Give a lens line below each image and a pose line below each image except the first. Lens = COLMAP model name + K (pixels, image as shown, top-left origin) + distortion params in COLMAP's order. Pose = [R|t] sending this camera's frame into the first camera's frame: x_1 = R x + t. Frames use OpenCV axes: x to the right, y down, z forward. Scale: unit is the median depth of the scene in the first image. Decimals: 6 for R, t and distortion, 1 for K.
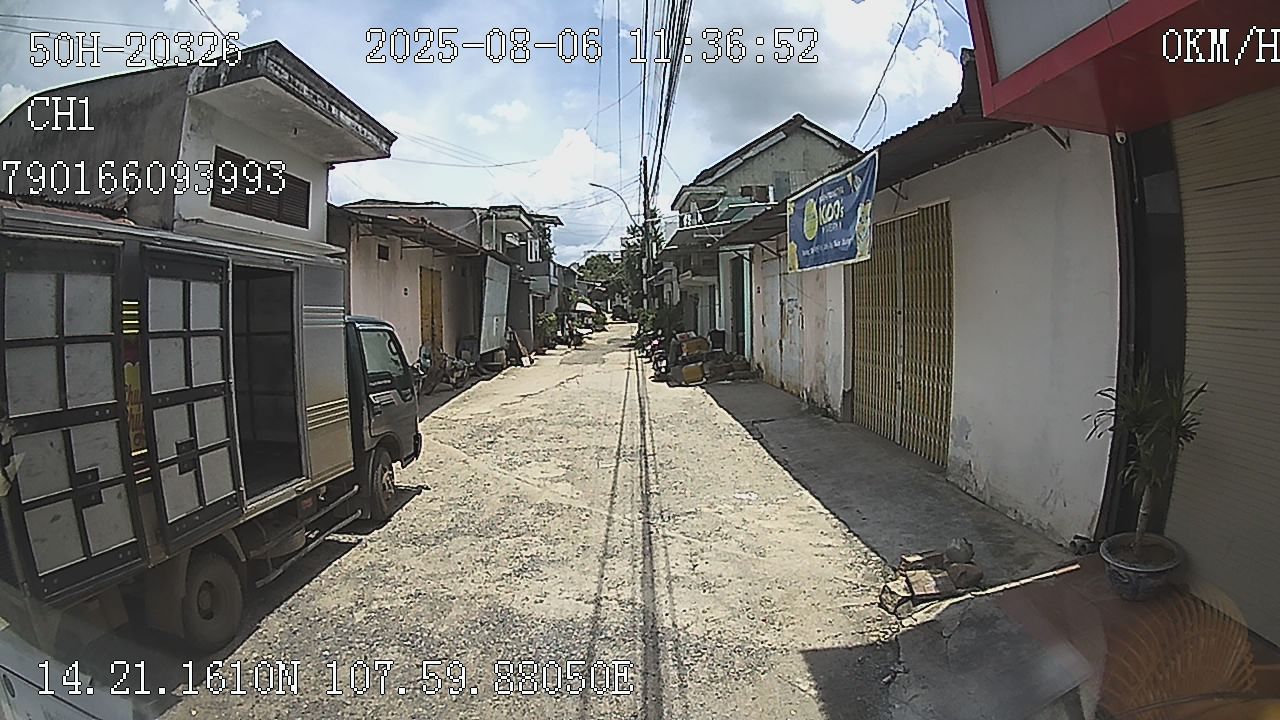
lens RADIAL K [[642.6, 0, 640.0], [0, 642.6, 360.0], [0, 0, 1]] dist [-0.286470, 0.062790]
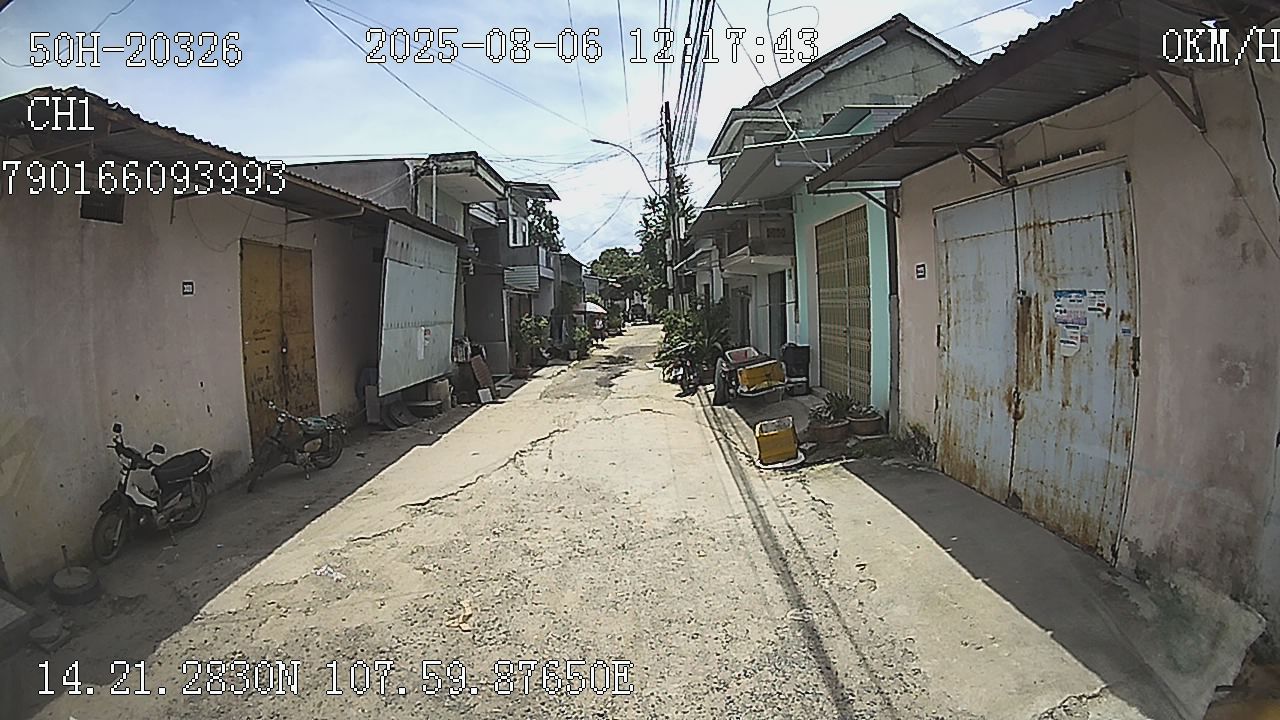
lens RADIAL K [[642.6, 0, 640.0], [0, 642.6, 360.0], [0, 0, 1]] dist [-0.286470, 0.062790]
pose [[0.999408, -0.008967, -0.033216, -0.009559], [0.009022, 0.999958, 0.001517, -0.081845], [0.033201, -0.001815, 0.999447, 0.945797]]
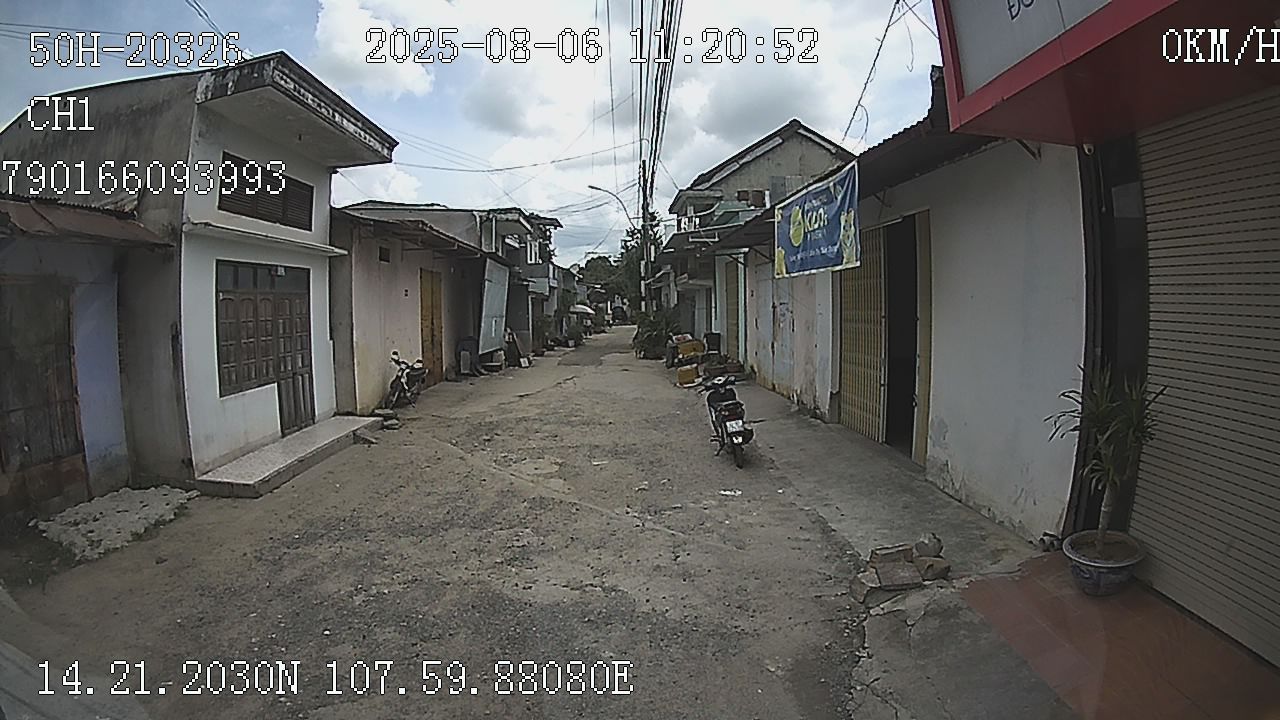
lens RADIAL K [[642.6, 0, 640.0], [0, 642.6, 360.0], [0, 0, 1]] dist [-0.286470, 0.062790]
pose [[0.999978, 0.006635, -0.000669, 0.014105], [-0.006637, 0.999974, -0.002710, 0.000670], [0.000651, 0.002714, 0.999996, -0.034002]]
